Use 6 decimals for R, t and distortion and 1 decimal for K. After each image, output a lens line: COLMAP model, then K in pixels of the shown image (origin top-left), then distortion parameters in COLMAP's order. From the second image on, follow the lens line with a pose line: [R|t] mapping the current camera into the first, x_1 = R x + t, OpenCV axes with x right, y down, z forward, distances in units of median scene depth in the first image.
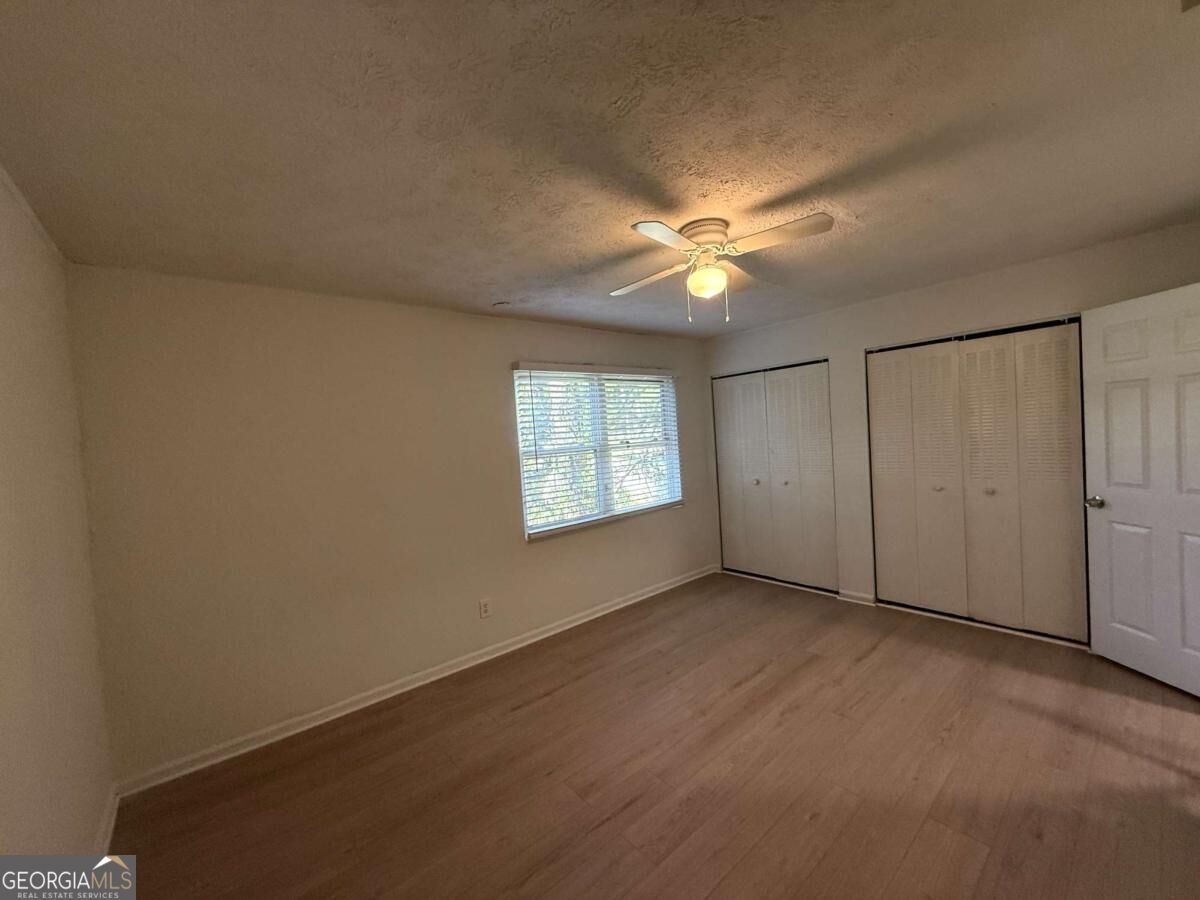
lens RADIAL K [[476.7, 0, 600.0], [0, 476.7, 450.0], [0, 0, 1]] dist [-0.001230, -0.000313]
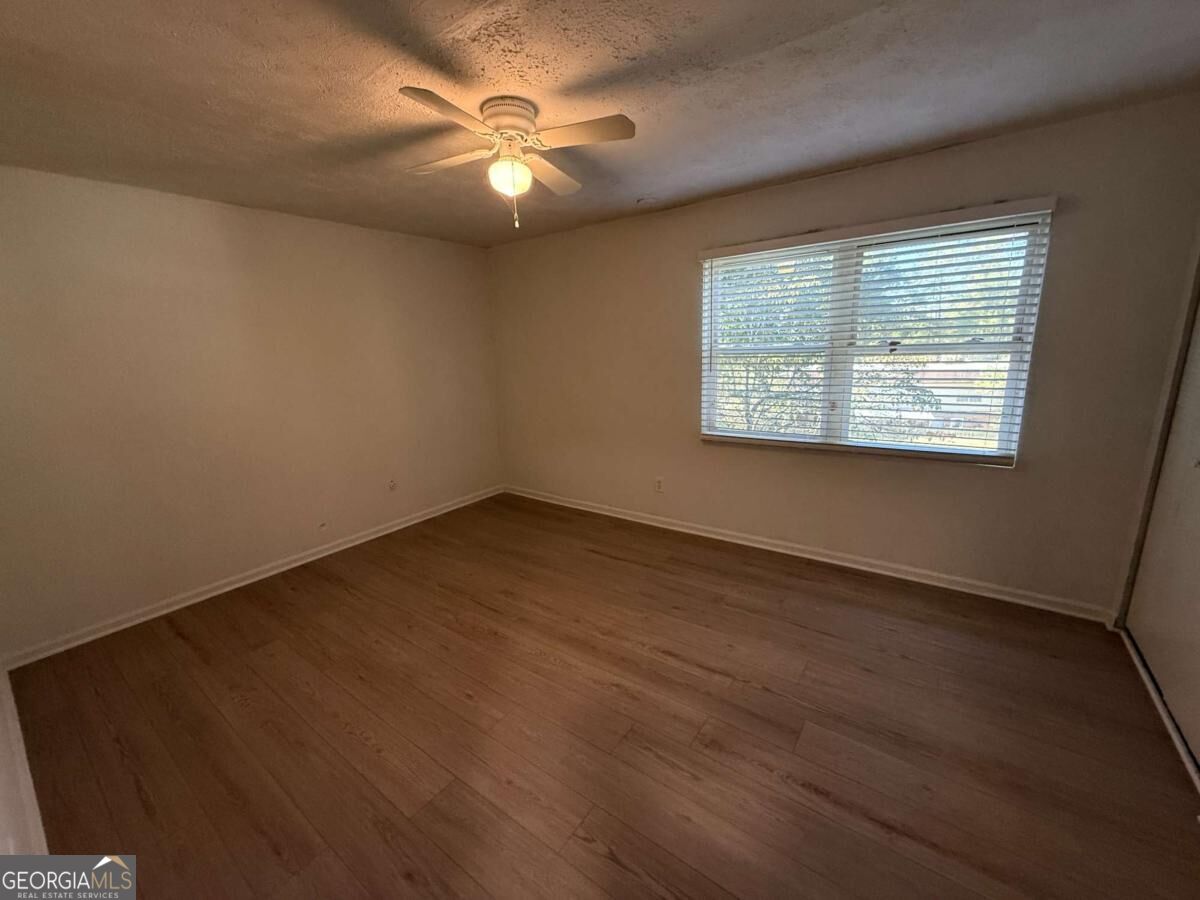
lens RADIAL K [[483.9, 0, 600.0], [0, 483.9, 450.0], [0, 0, 1]] dist [-0.001060, -0.000145]
pose [[0.229619, 0.263342, -0.936977, 0.919644], [-0.005387, 0.963029, 0.269344, -0.076087], [0.973266, -0.056799, 0.222548, 0.680681]]
